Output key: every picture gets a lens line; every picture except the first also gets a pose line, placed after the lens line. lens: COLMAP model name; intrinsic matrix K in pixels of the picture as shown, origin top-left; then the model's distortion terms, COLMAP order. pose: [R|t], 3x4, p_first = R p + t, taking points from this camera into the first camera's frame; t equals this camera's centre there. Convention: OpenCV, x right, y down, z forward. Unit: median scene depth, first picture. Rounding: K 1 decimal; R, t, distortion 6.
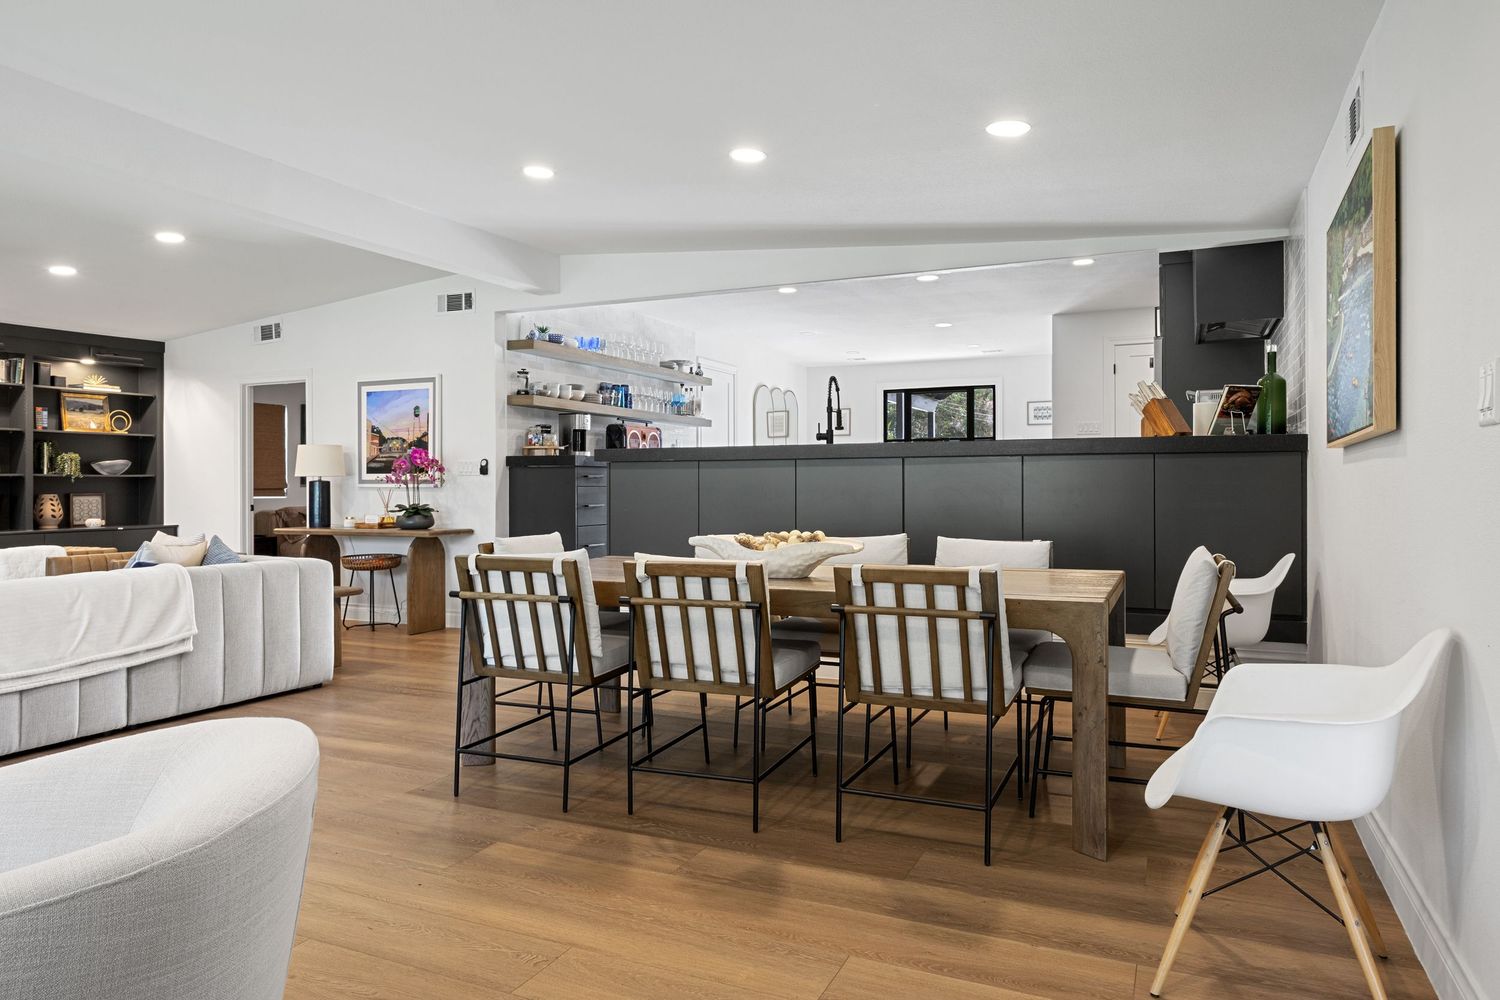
lens RADIAL K [[933.9, 0, 750.4], [0, 933.9, 488.9], [0, 0, 1]] dist [-0.002362, -0.002017]
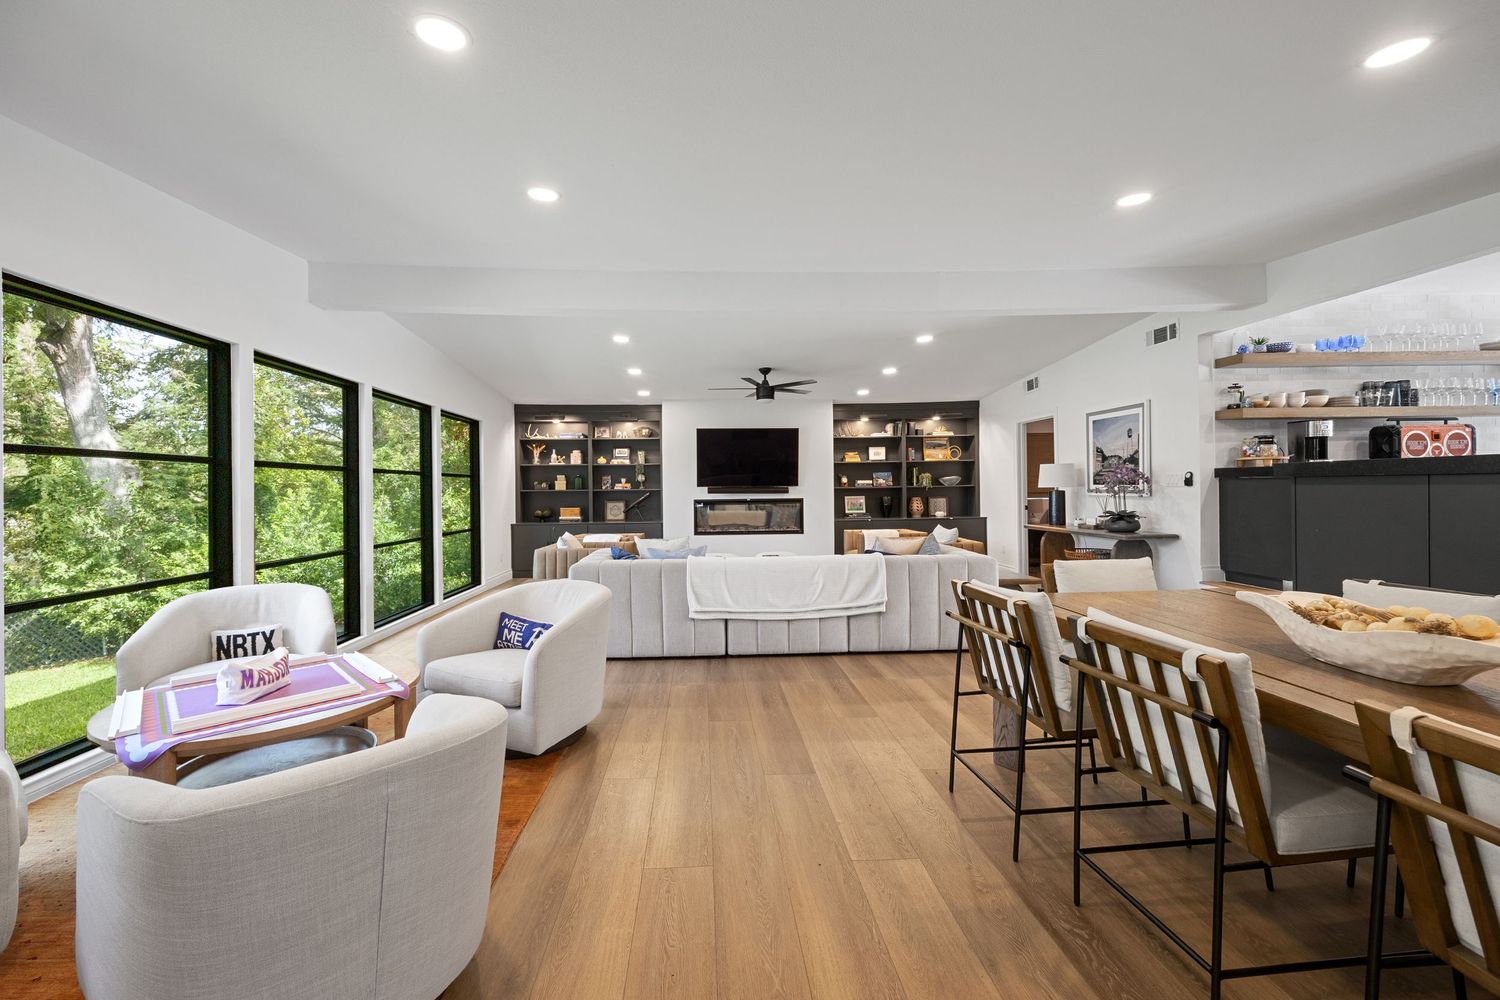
lens RADIAL K [[598.6, 0, 726.8], [0, 598.6, 487.2], [0, 0, 1]] dist [-0.001094, 0.000171]
pose [[0.452712, -0.003887, -0.891649, 0.092333], [0.010543, 0.999944, 0.000994, -0.019521], [0.891595, -0.009851, 0.452727, 0.189169]]
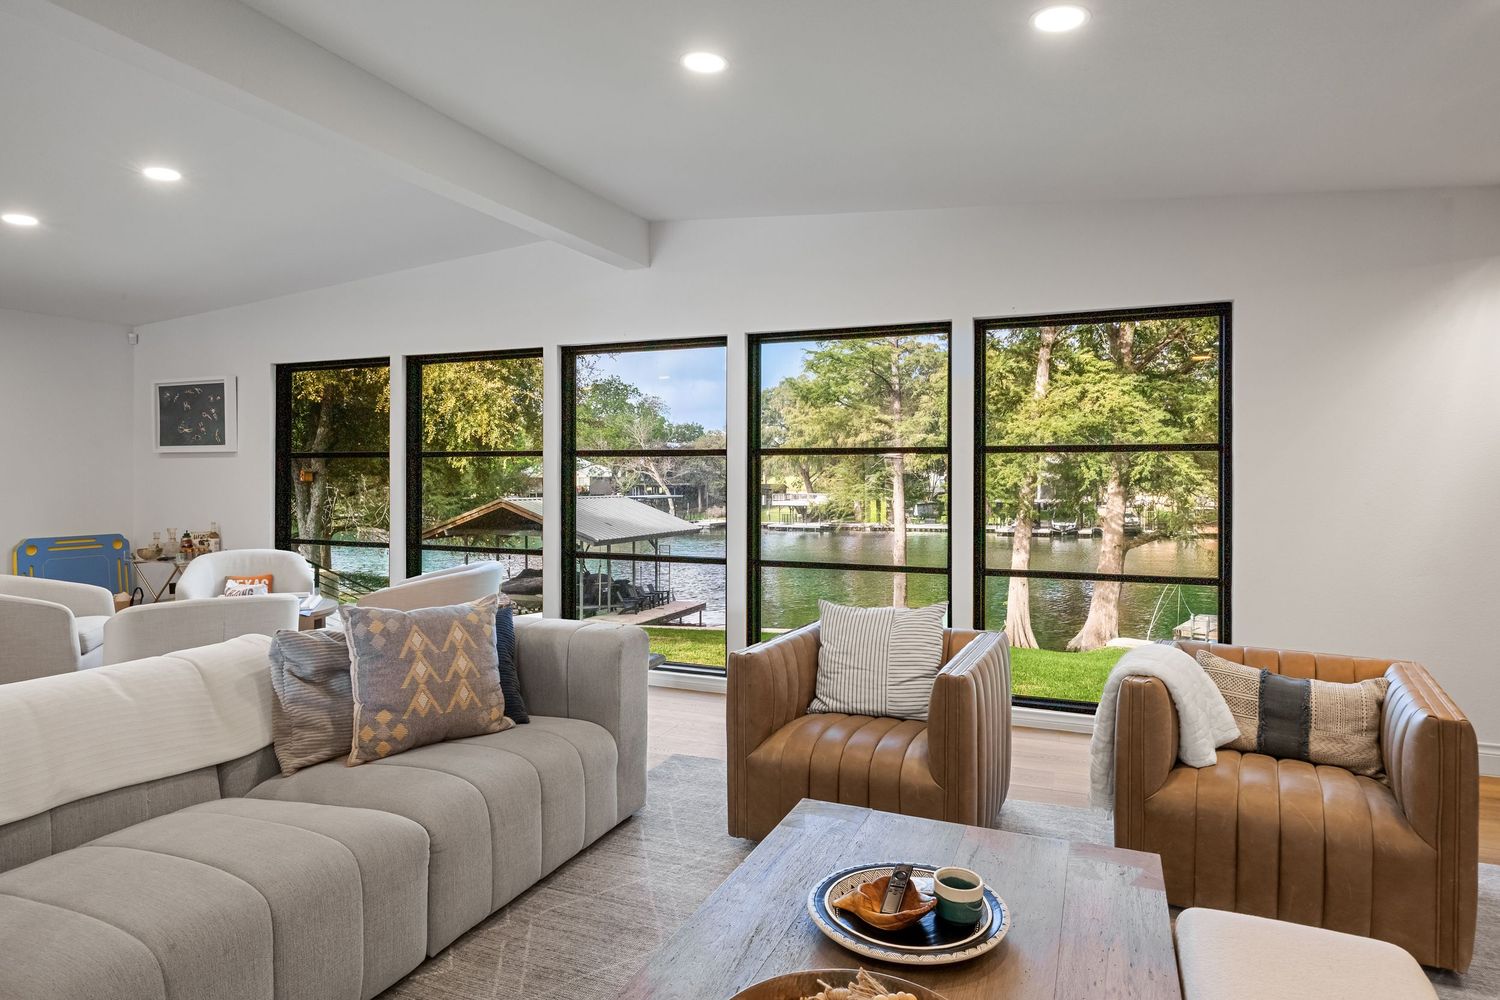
lens RADIAL K [[831.7, 0, 742.7], [0, 831.7, 484.4], [0, 0, 1]] dist [0.002116, 0.000941]
pose [[-0.999565, 0.000123, -0.029486, -0.643531], [0.000120, 1.000000, 0.000084, -0.016585], [0.029486, 0.000080, -0.999565, 0.781818]]
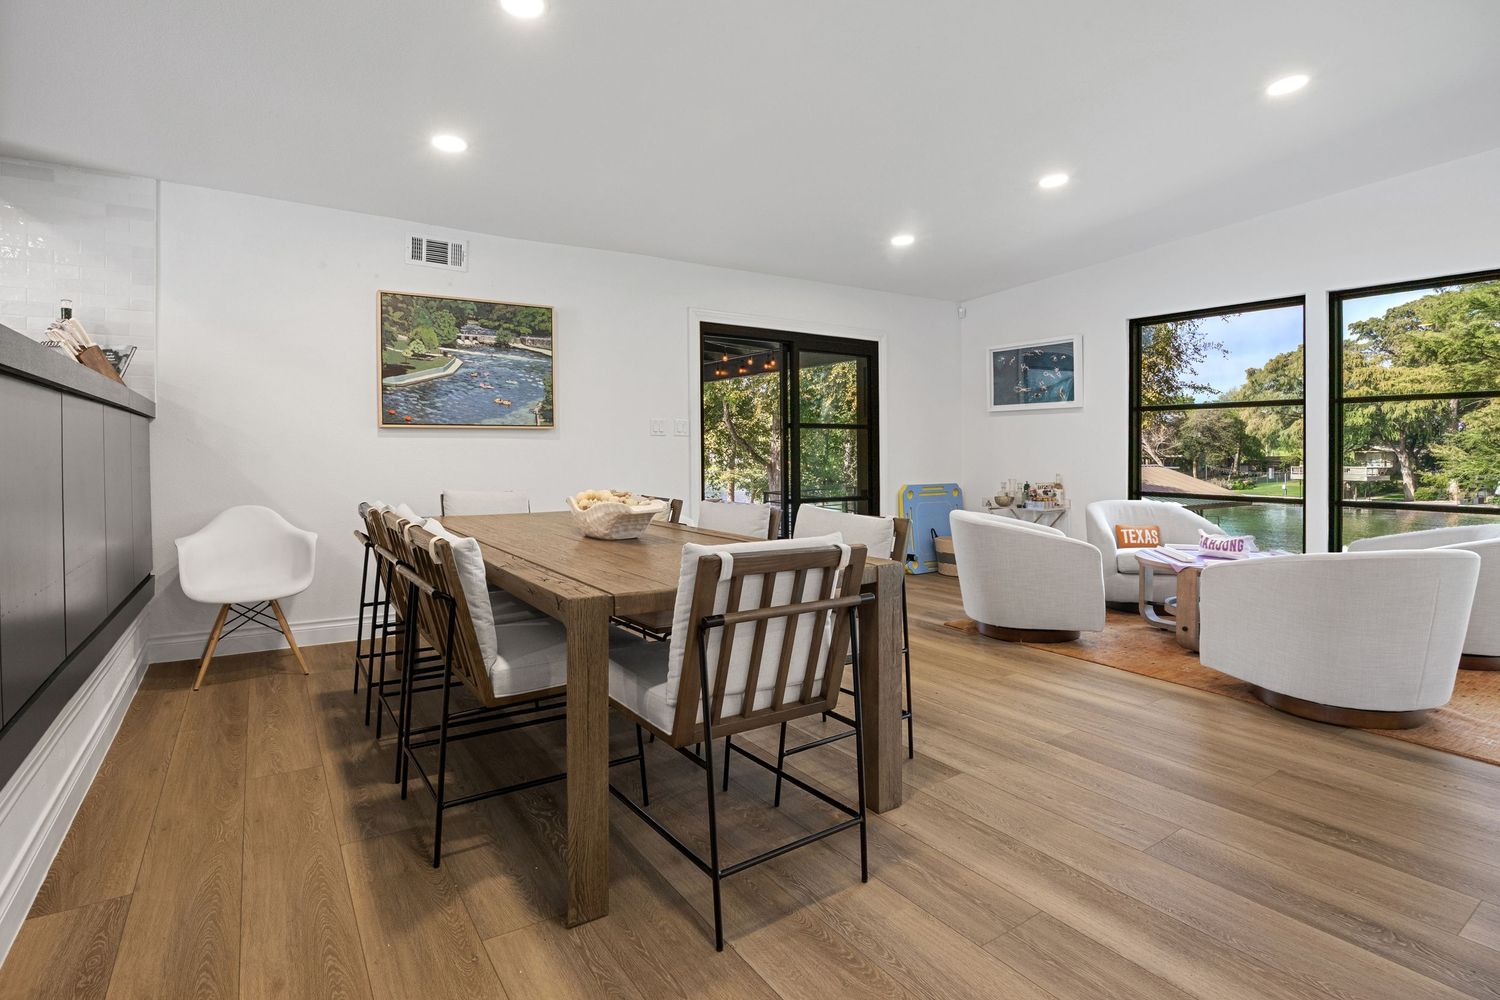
lens RADIAL K [[728.8, 0, 749.7], [0, 728.8, 460.1], [0, 0, 1]] dist [-0.035118, 0.000753]
pose [[-0.849577, -0.002011, 0.527460, -0.253404], [-0.000201, 0.999994, 0.003488, 0.004332], [-0.527464, 0.002857, -0.849573, 0.760737]]
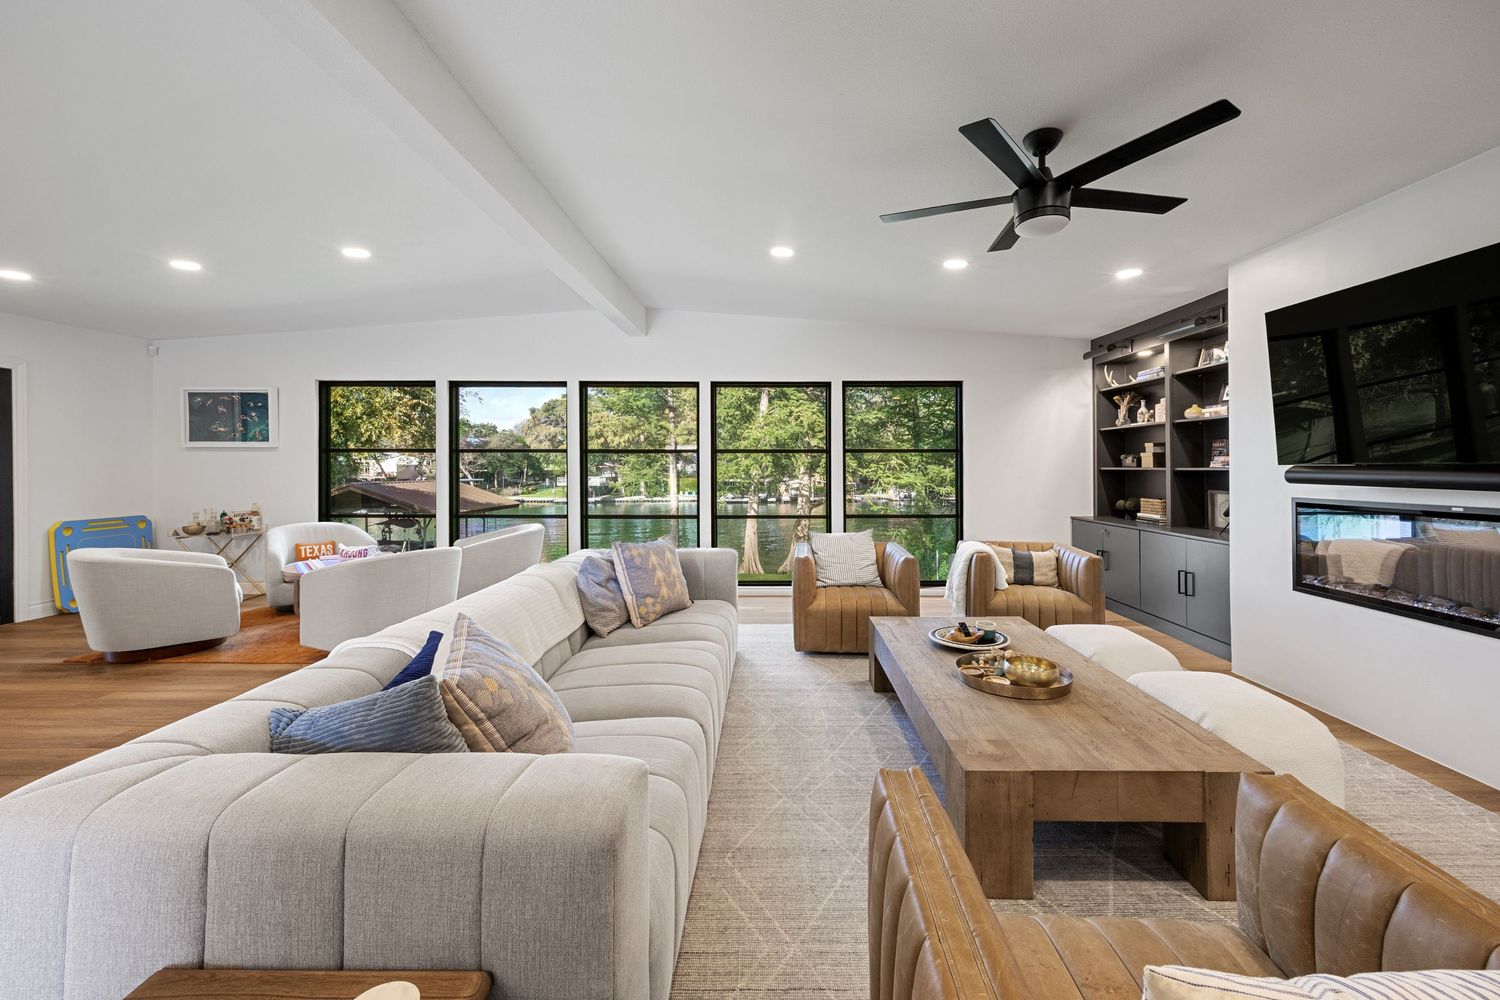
lens RADIAL K [[583.4, 0, 757.6], [0, 583.4, 468.5], [0, 0, 1]] dist [0.003104, 0.000384]
pose [[-0.916501, 0.005116, -0.399999, -0.415735], [0.006118, 0.999981, -0.001228, -0.017497], [0.399985, -0.003572, -0.916515, 0.860484]]
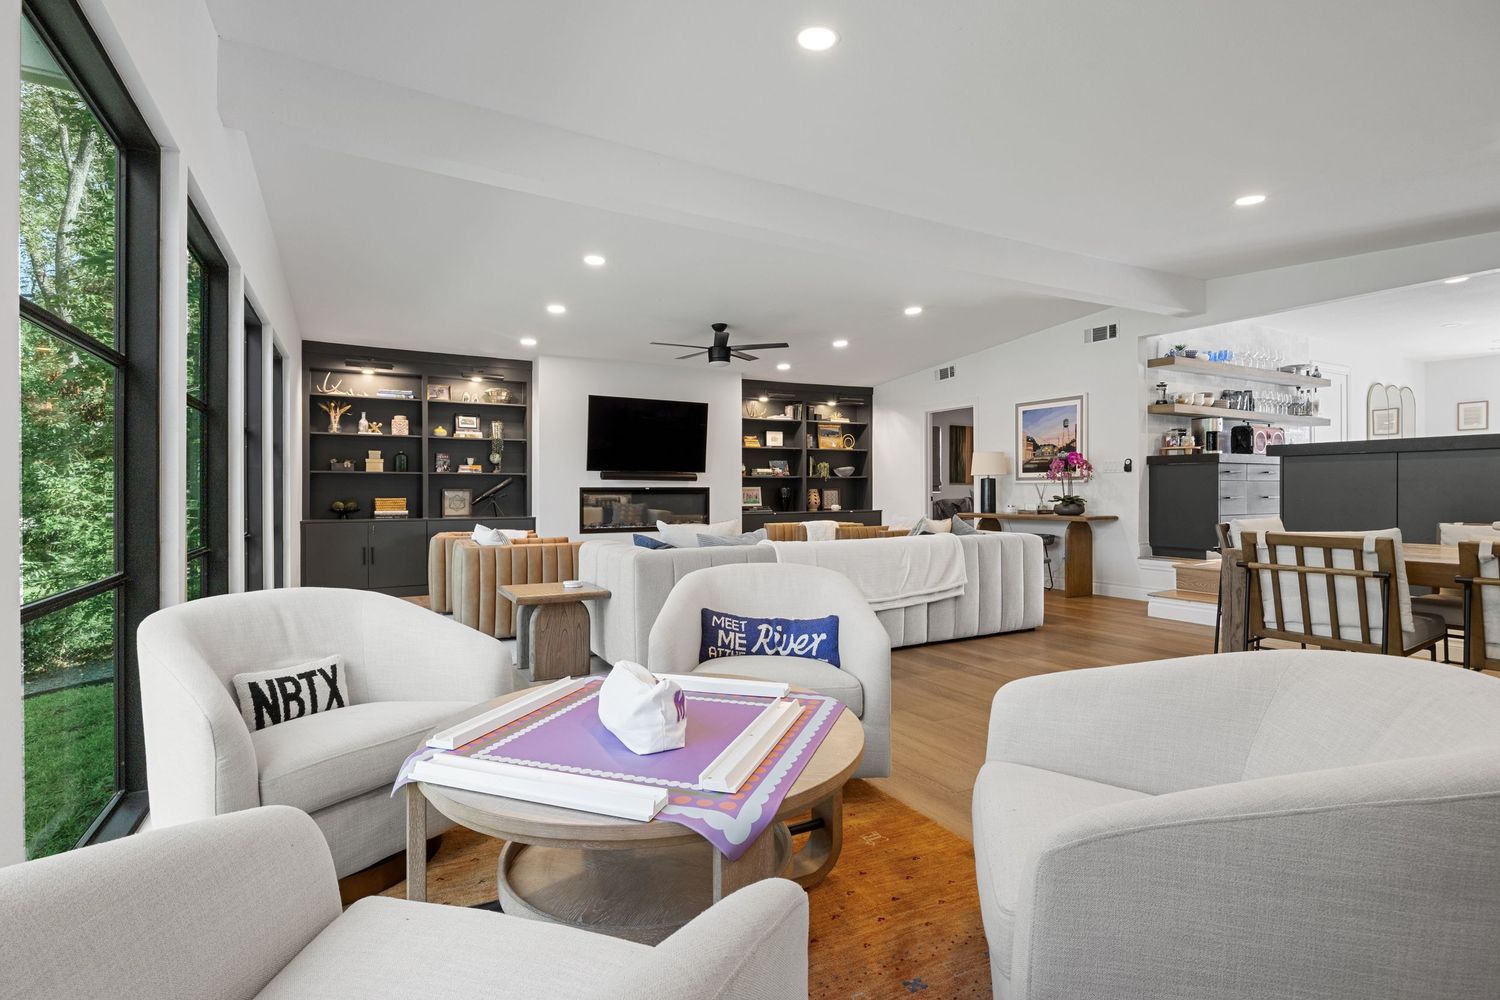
lens RADIAL K [[710.6, 0, 758.0], [0, 710.6, 494.0], [0, 0, 1]] dist [-0.013123, 0.000320]
pose [[0.807606, 0.002367, -0.589718, -0.124799], [0.000813, 0.999987, 0.005127, 0.008363], [0.589722, -0.004620, 0.807593, -0.031522]]
